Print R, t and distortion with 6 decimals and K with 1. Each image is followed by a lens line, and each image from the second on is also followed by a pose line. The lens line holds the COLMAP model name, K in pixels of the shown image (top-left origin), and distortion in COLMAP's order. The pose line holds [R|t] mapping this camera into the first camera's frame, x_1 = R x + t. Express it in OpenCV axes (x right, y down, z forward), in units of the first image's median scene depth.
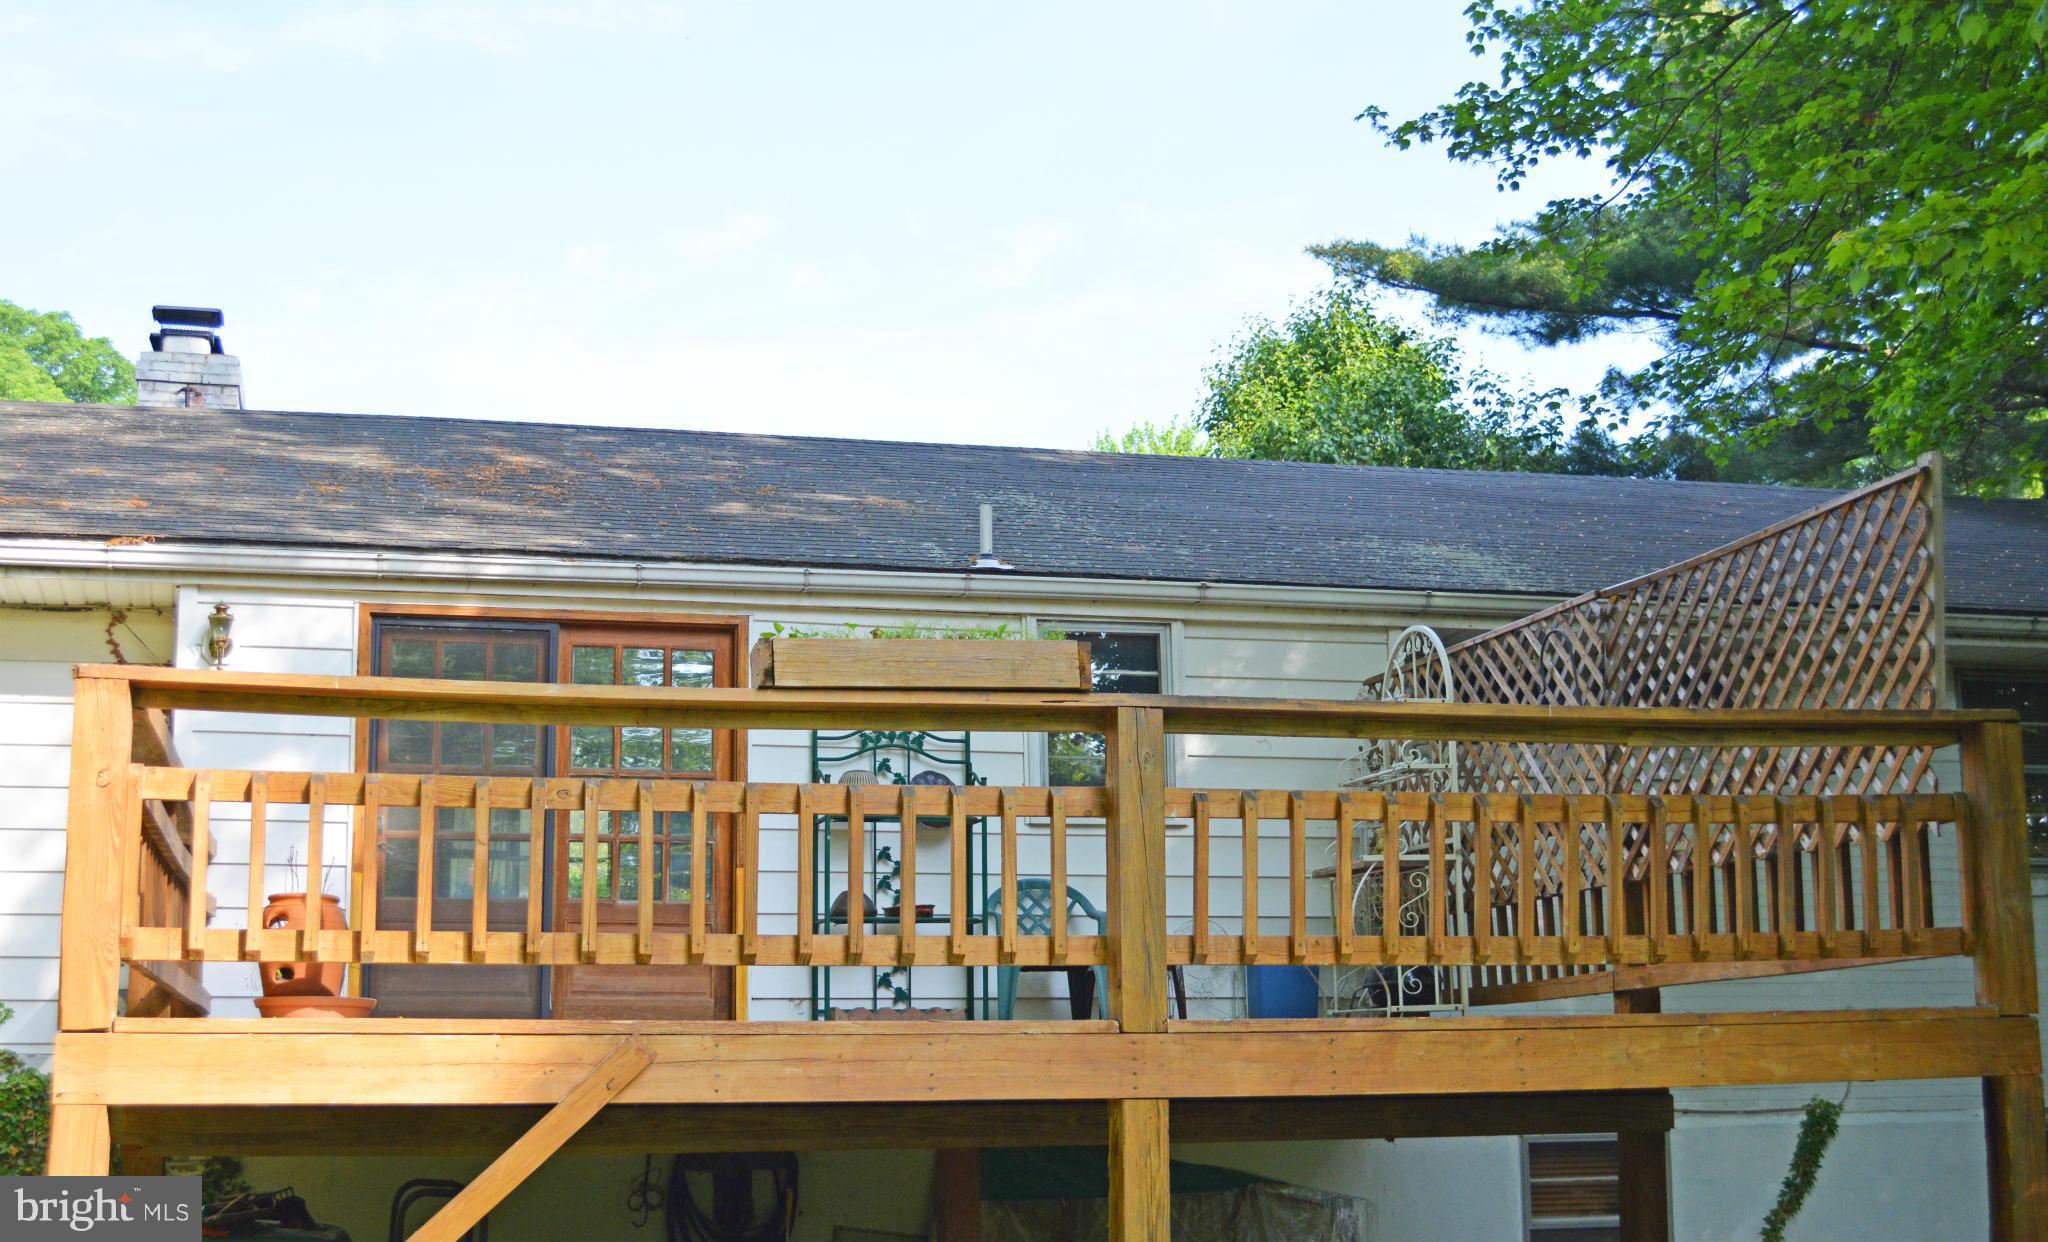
lens RADIAL K [[2653.3, 0, 954.9], [0, 2653.3, 720.8], [0, 0, 1]] dist [-0.025024, 0.000240]
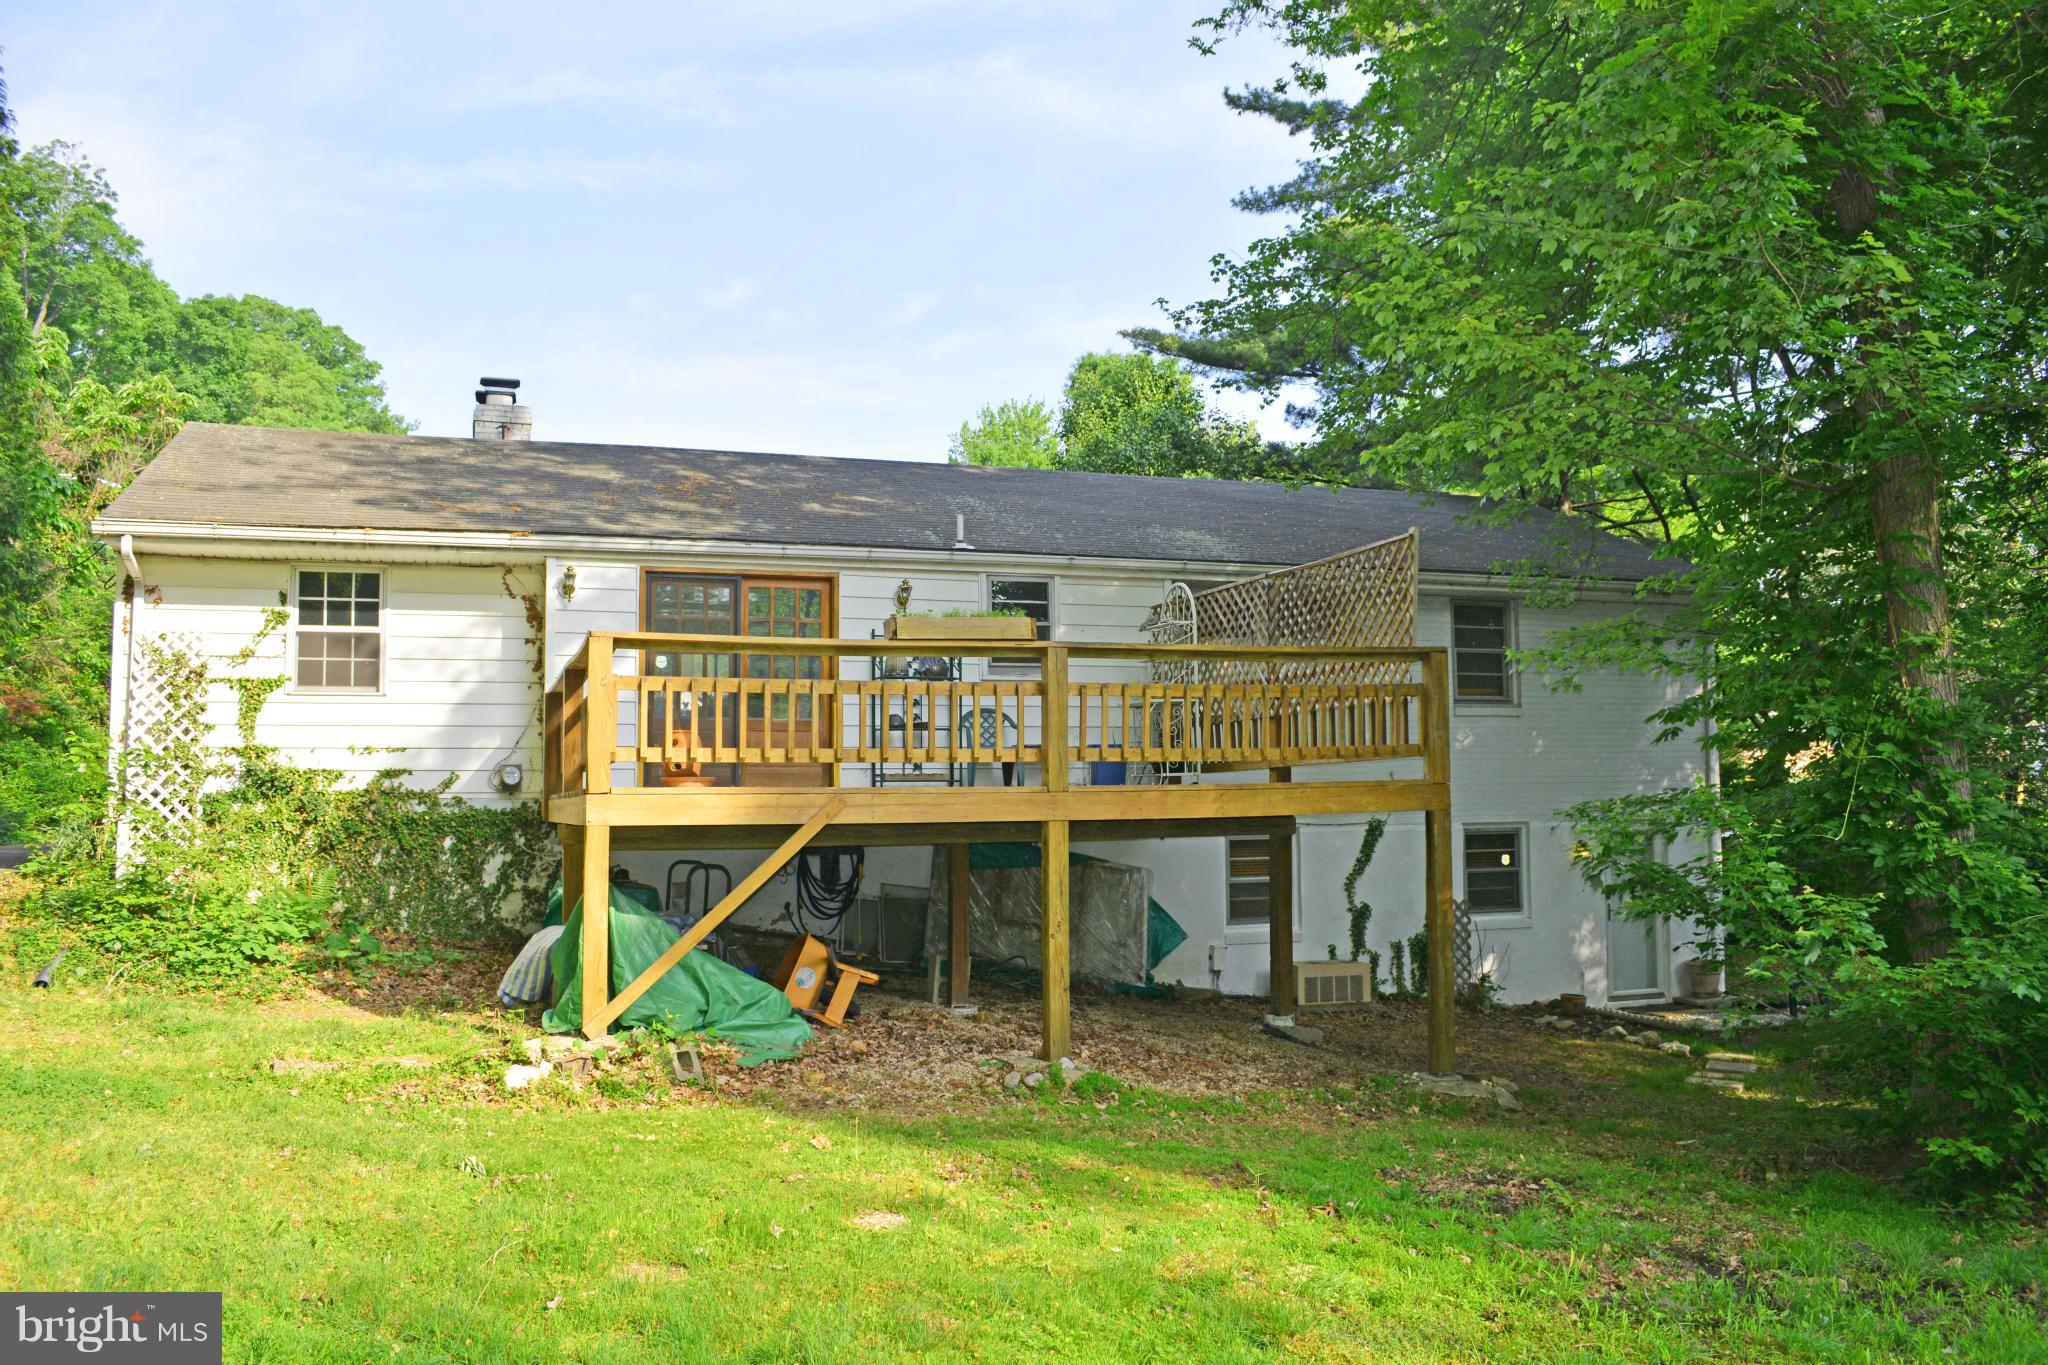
lens RADIAL K [[2246.0, 0, 1024.0], [0, 2246.0, 682.5], [0, 0, 1]] dist [-0.011694, -0.004099]
pose [[0.993959, 0.004128, 0.109673, -0.124196], [-0.013610, 0.996215, 0.085849, -0.103095], [-0.108903, -0.086823, 0.990253, -0.654351]]
